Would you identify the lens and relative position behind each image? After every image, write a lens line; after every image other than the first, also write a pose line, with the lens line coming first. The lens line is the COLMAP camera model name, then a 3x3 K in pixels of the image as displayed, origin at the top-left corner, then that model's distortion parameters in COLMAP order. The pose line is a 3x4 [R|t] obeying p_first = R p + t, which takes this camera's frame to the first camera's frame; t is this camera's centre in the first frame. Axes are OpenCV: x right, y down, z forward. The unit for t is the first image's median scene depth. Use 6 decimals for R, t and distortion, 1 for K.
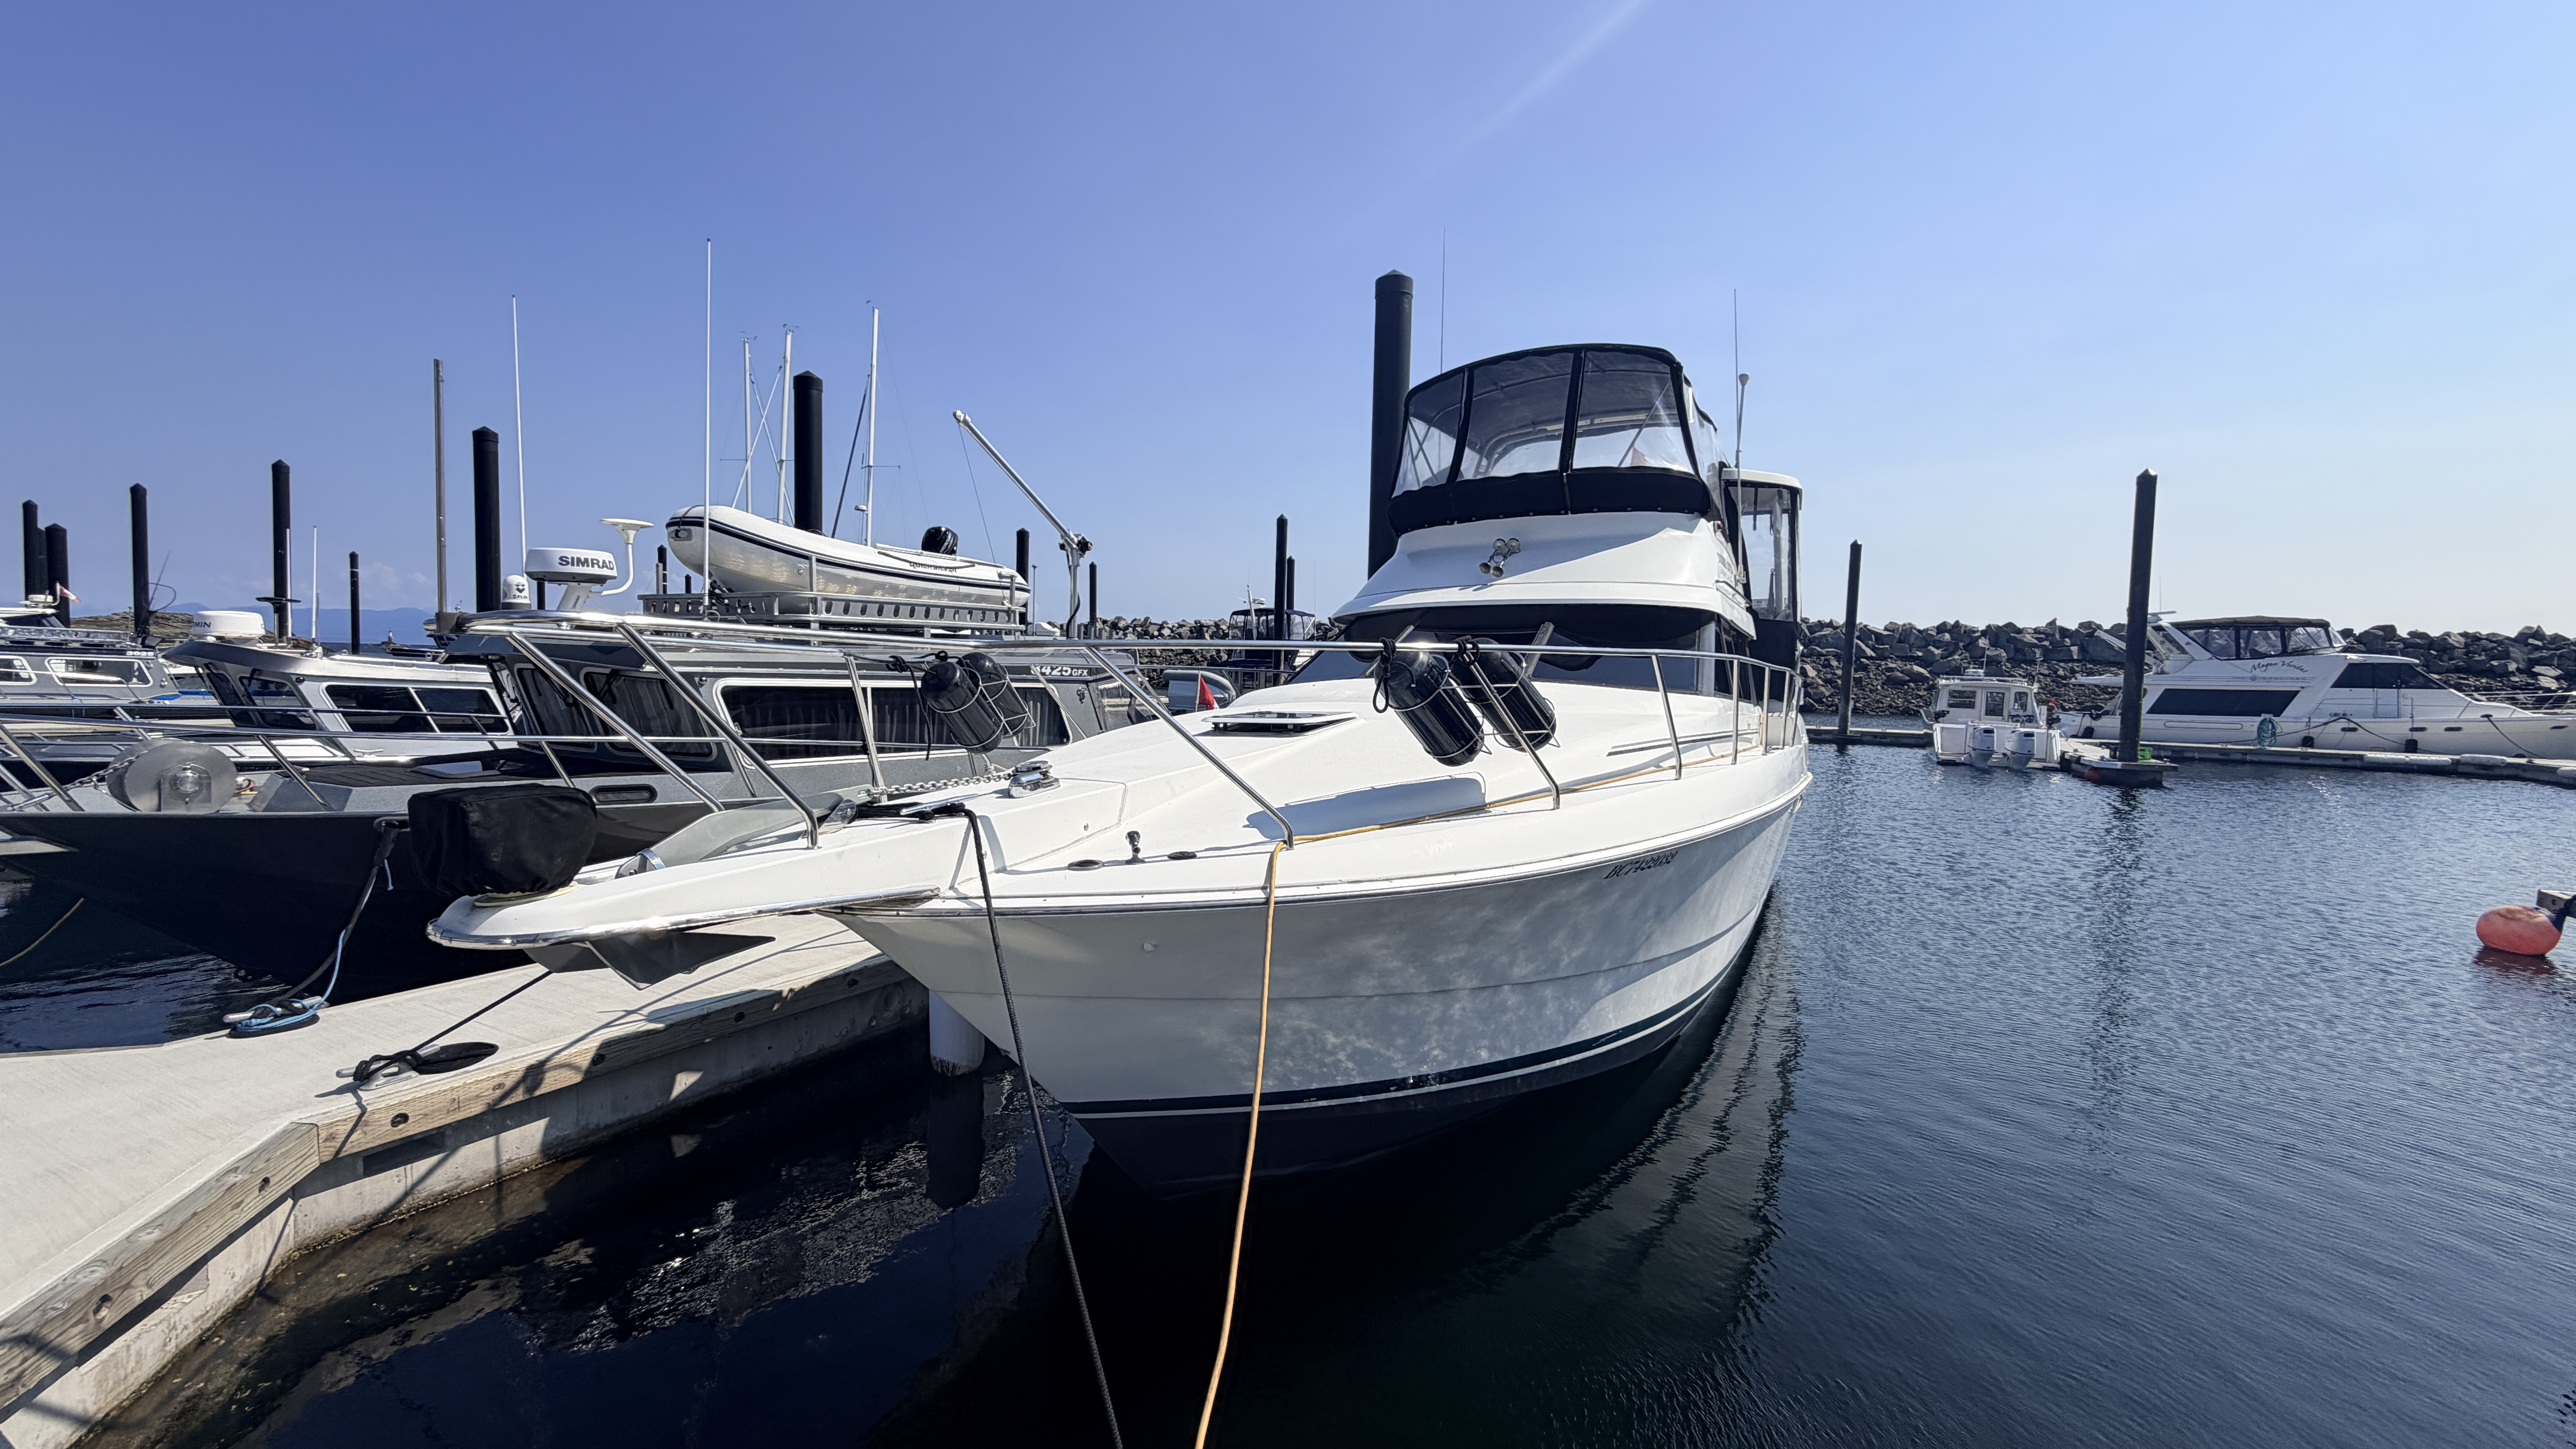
lens RADIAL K [[1049.9, 0, 1281.9], [0, 1049.9, 703.4], [0, 0, 1]] dist [-0.020147, 0.000080]
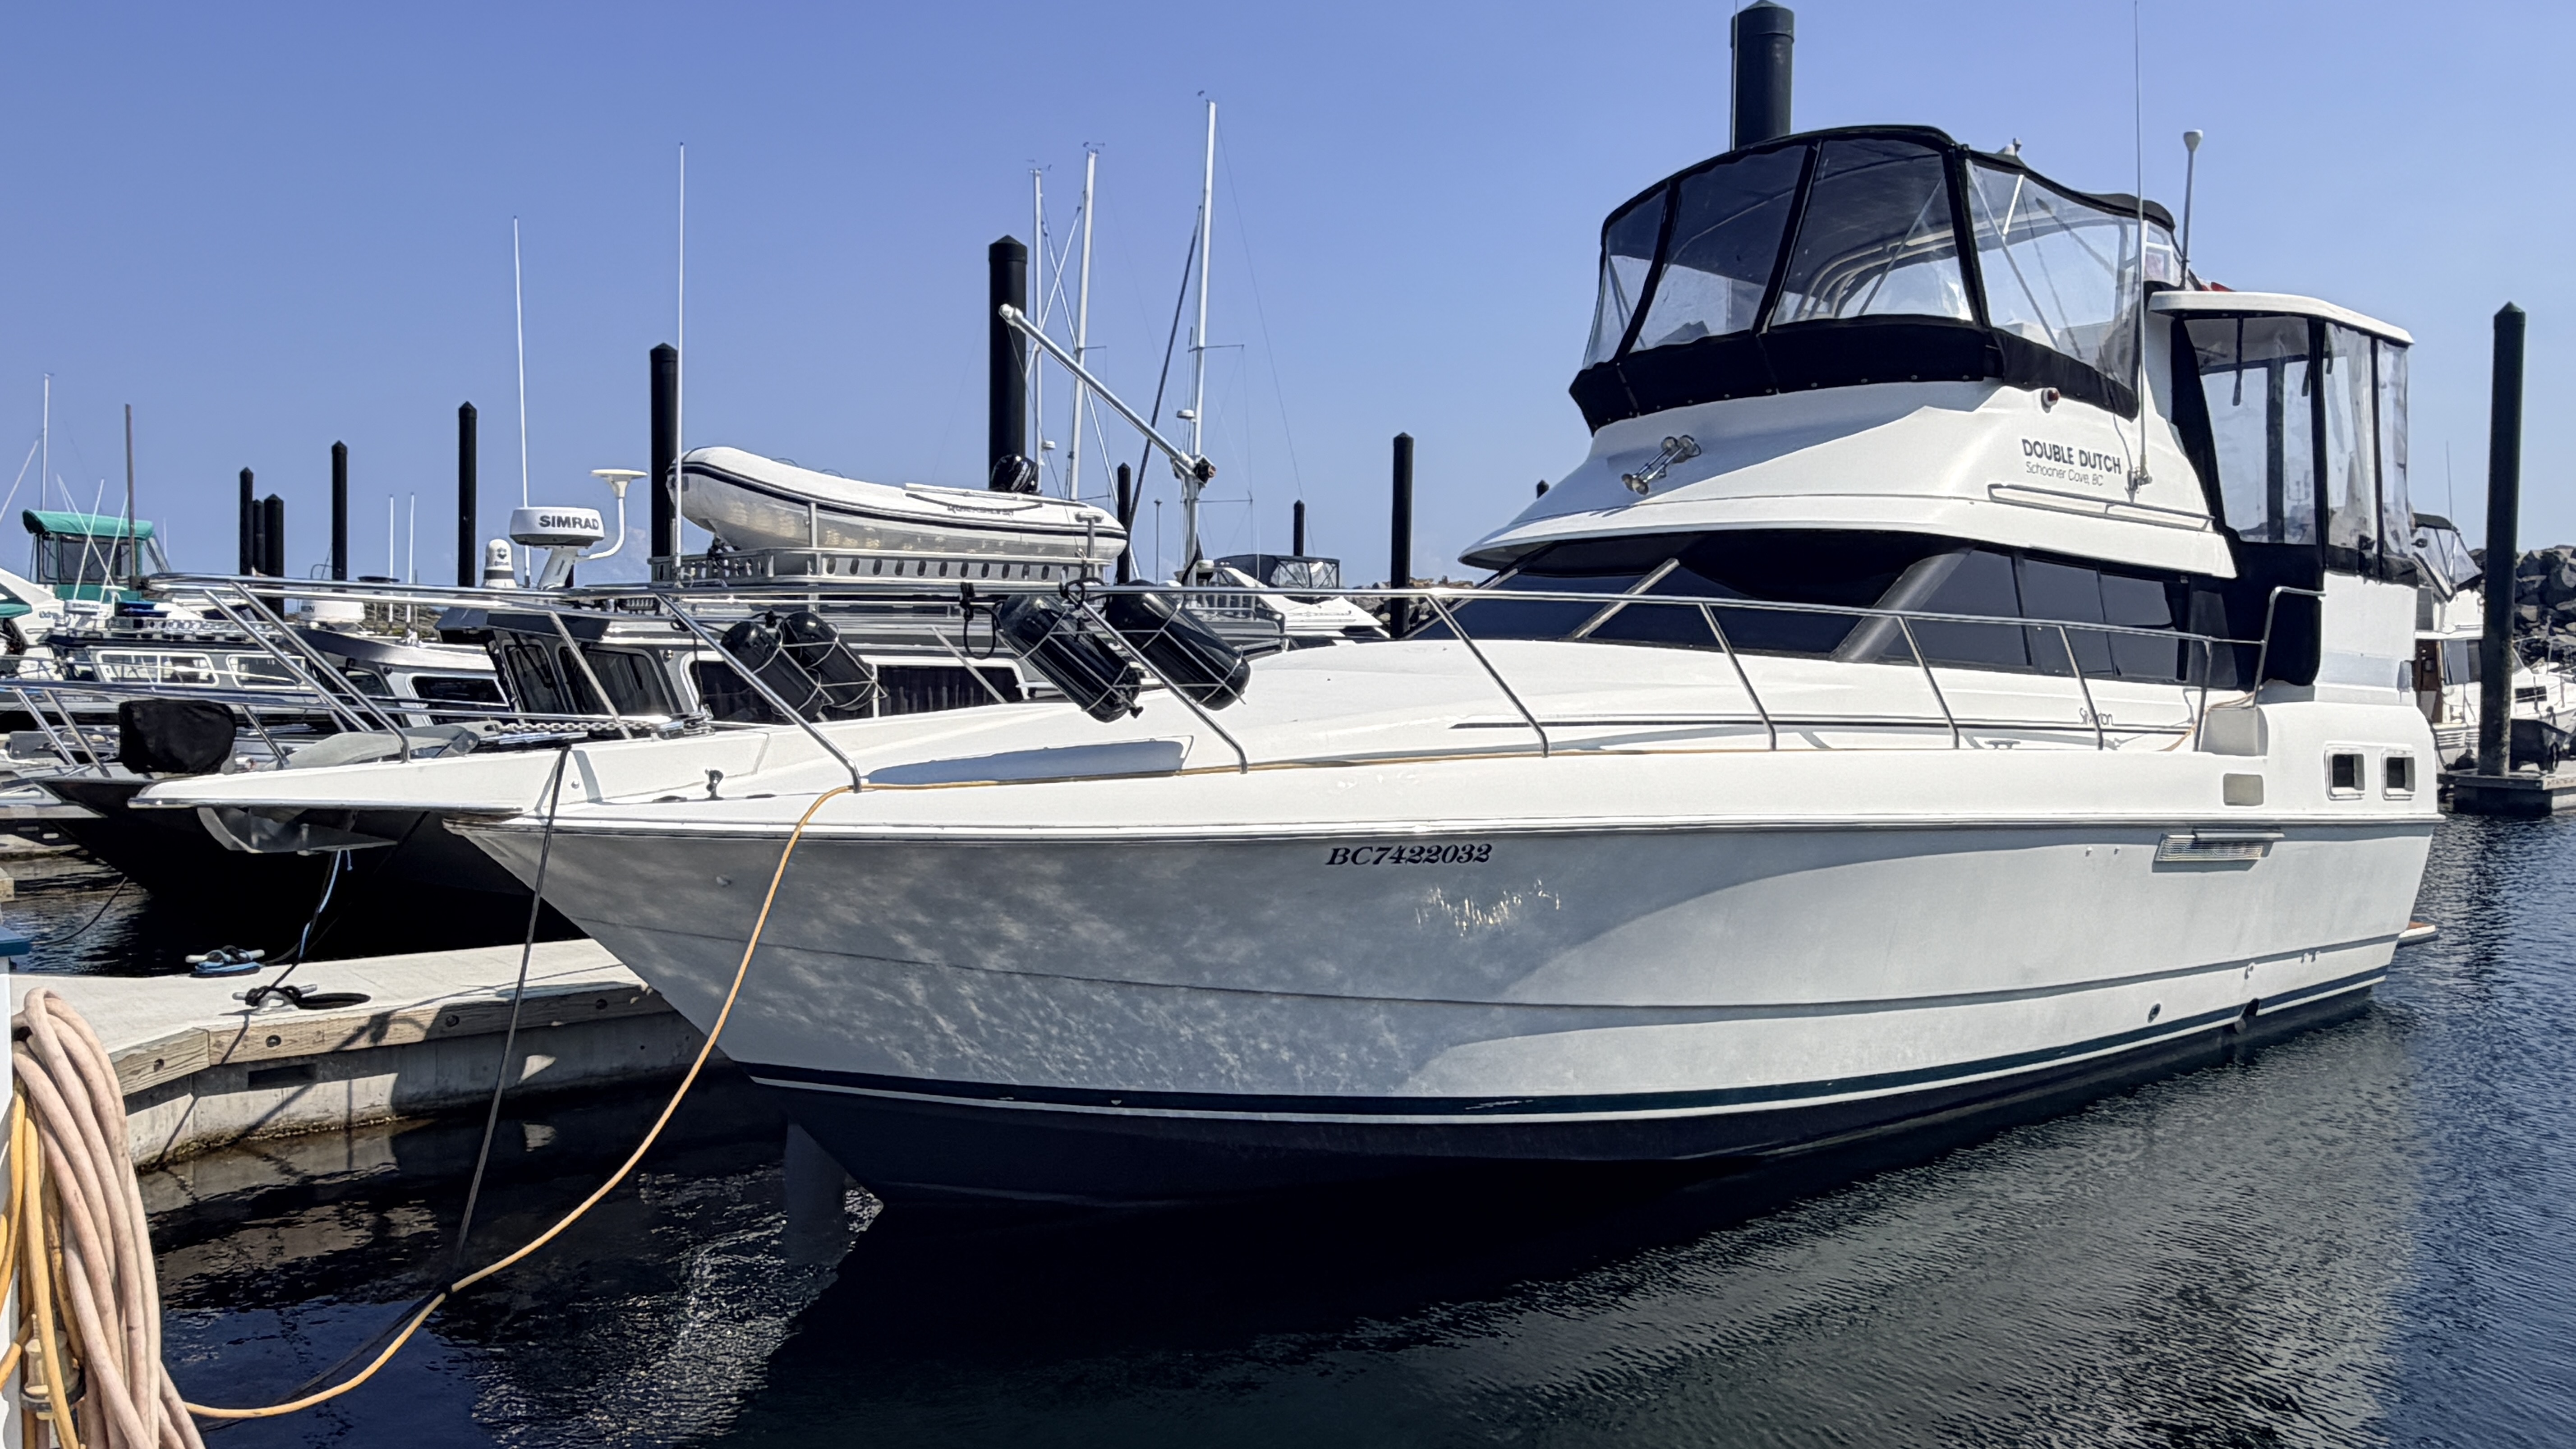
lens RADIAL K [[1845.5, 0, 1288.0], [0, 1845.5, 724.5], [0, 0, 1]] dist [-0.053702, -0.001781]
pose [[0.930970, 0.003860, -0.365075, 0.411240], [-0.004997, 0.999985, -0.002170, 0.031163], [0.365061, 0.003844, 0.930976, -0.187149]]
